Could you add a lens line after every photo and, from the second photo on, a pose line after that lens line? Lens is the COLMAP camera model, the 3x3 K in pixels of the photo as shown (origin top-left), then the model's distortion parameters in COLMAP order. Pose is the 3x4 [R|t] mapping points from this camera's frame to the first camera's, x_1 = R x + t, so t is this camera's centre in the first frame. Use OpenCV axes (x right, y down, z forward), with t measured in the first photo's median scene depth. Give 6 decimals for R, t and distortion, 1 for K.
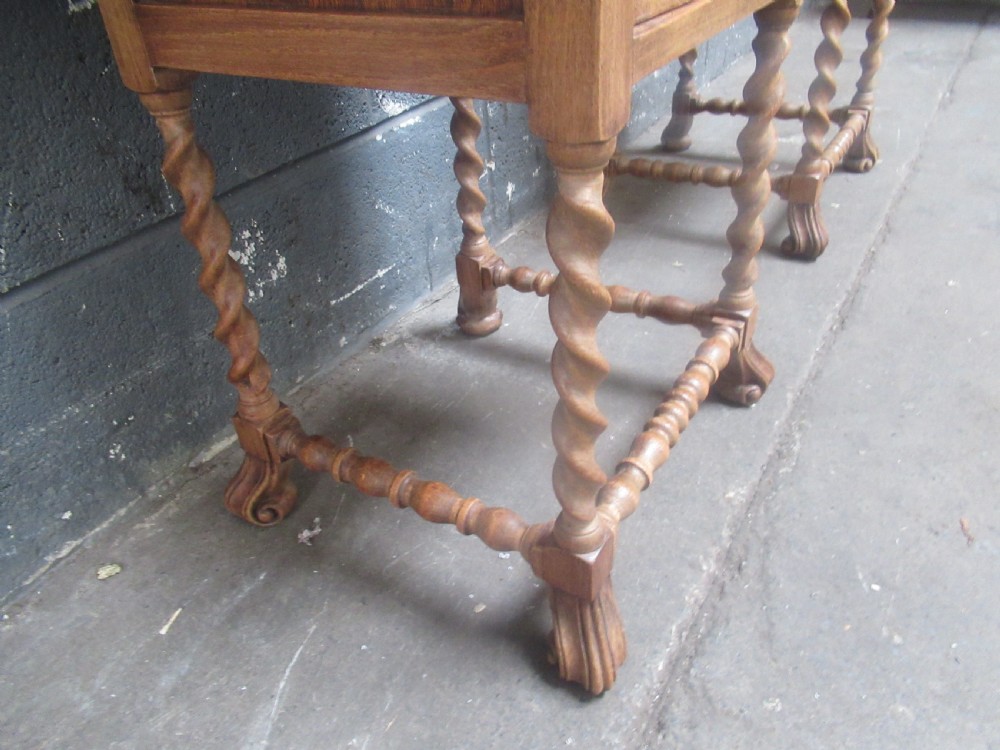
lens RADIAL K [[737.5, 0, 494.1], [0, 737.5, 367.0], [0, 0, 1]] dist [0.003705, -0.001167]
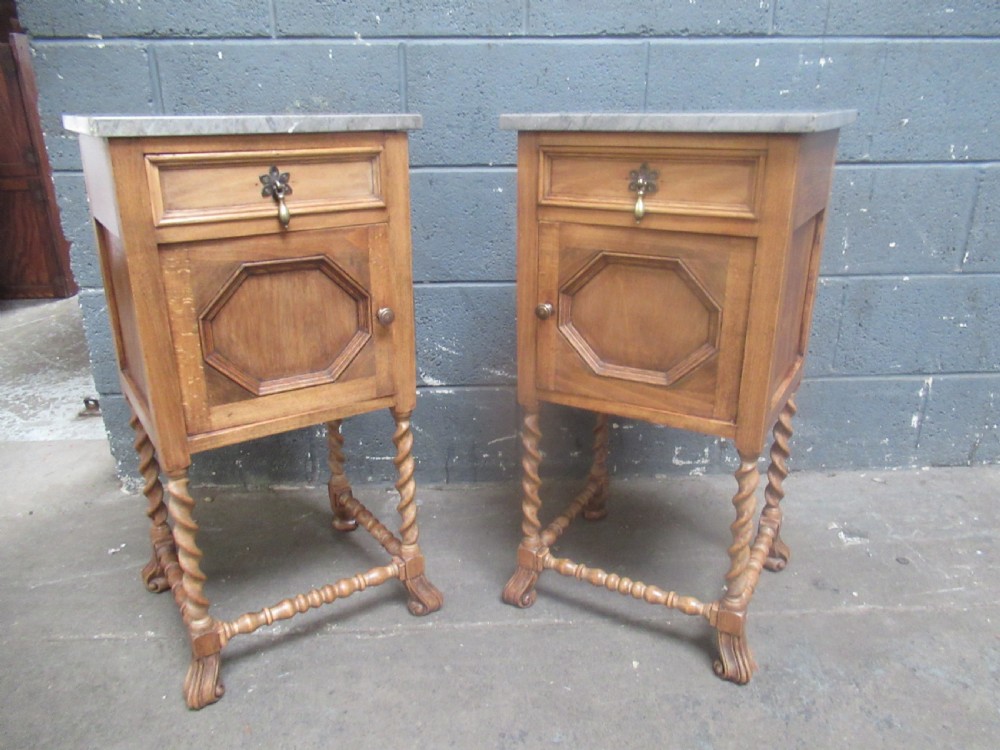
lens RADIAL K [[737.5, 0, 495.7], [0, 737.5, 371.0], [0, 0, 1]] dist [0.003705, -0.001167]
pose [[0.577022, 0.343110, -0.741162, 1.748908], [-0.491042, 0.870886, 0.020869, -0.643039], [0.652628, 0.351899, 0.671002, -0.216290]]
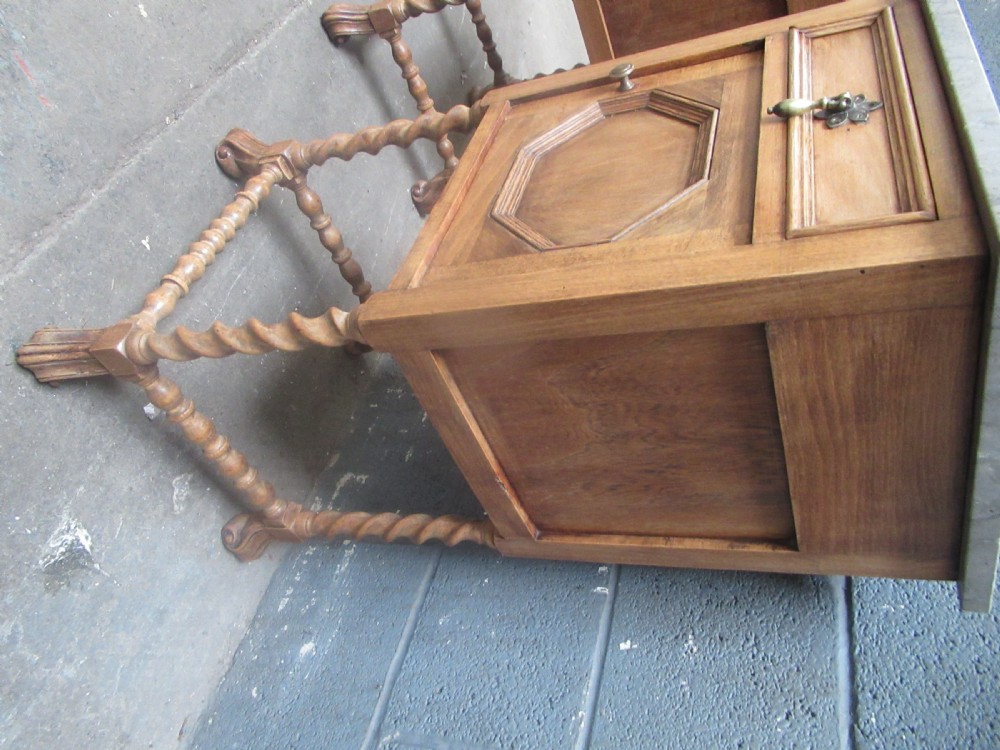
lens RADIAL K [[737.5, 0, 509.5], [0, 737.5, 370.9], [0, 0, 1]] dist [0.003705, -0.001167]
pose [[-0.481752, -0.185850, -0.856373, 1.568530], [-0.706309, -0.496093, 0.504995, -1.591419], [-0.518694, 0.848146, 0.107726, 1.483645]]
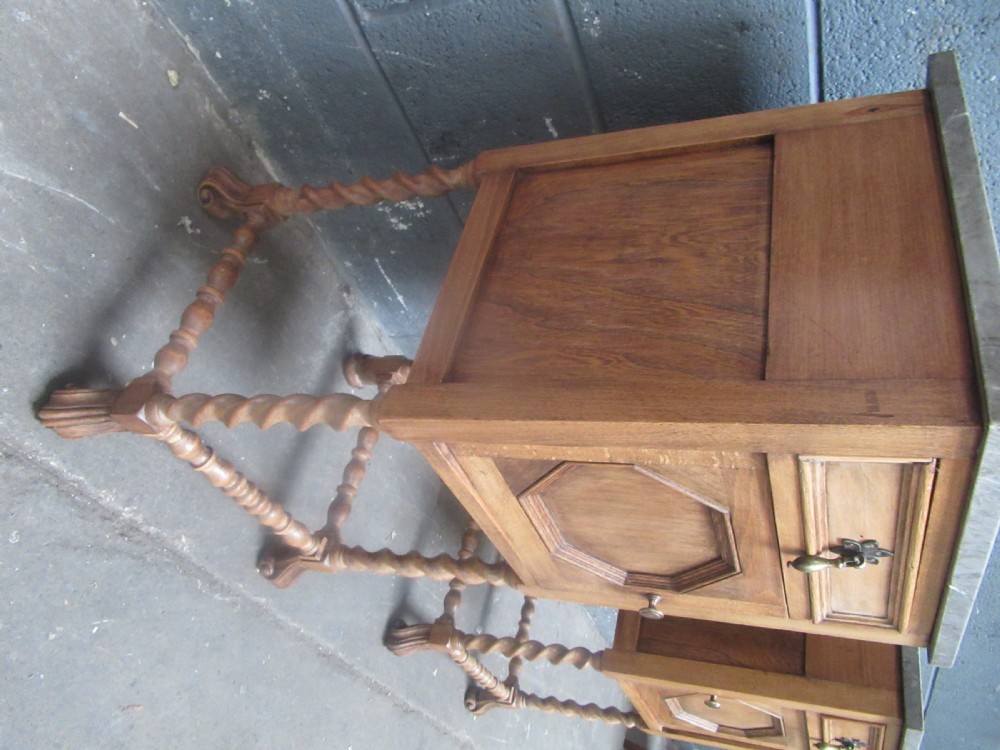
lens RADIAL K [[737.5, 0, 516.7], [0, 737.5, 371.3], [0, 0, 1]] dist [0.003705, -0.001167]
pose [[-0.081726, 0.994740, -0.061748, 0.053013], [-0.979345, -0.091649, -0.180234, -0.147941], [-0.184945, 0.045743, 0.981684, -0.432063]]
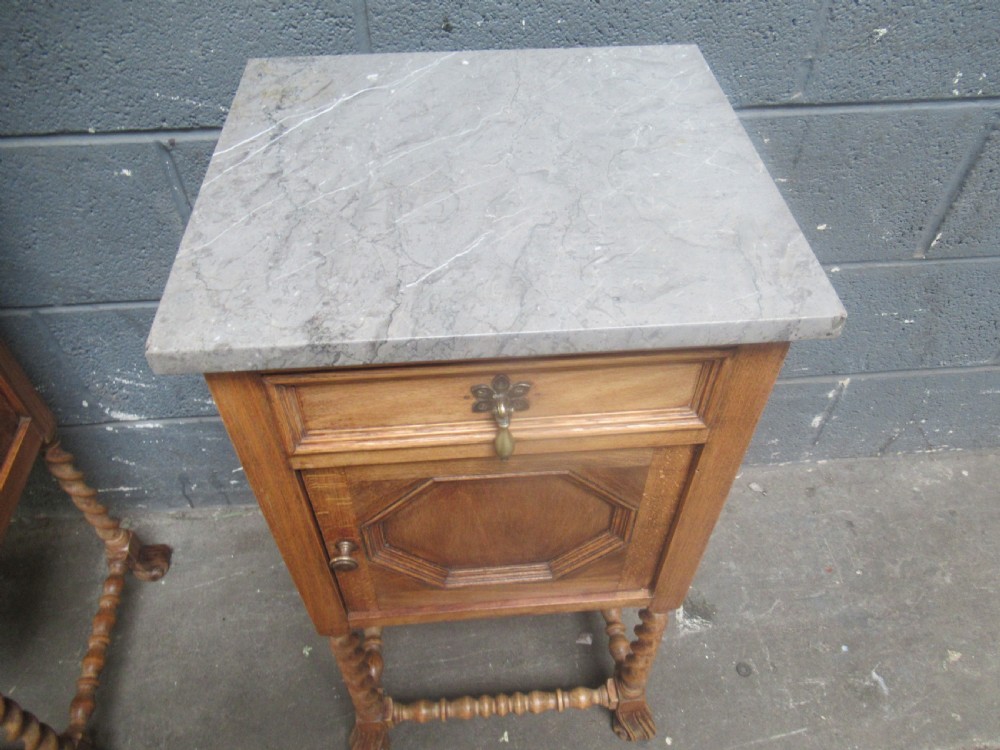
lens RADIAL K [[737.5, 0, 493.6], [0, 737.5, 368.9], [0, 0, 1]] dist [0.003705, -0.001167]
pose [[0.607627, 0.626516, -0.488126, 1.080094], [-0.482392, 0.779373, 0.399845, -1.617033], [0.630942, -0.007489, 0.775794, 0.534069]]
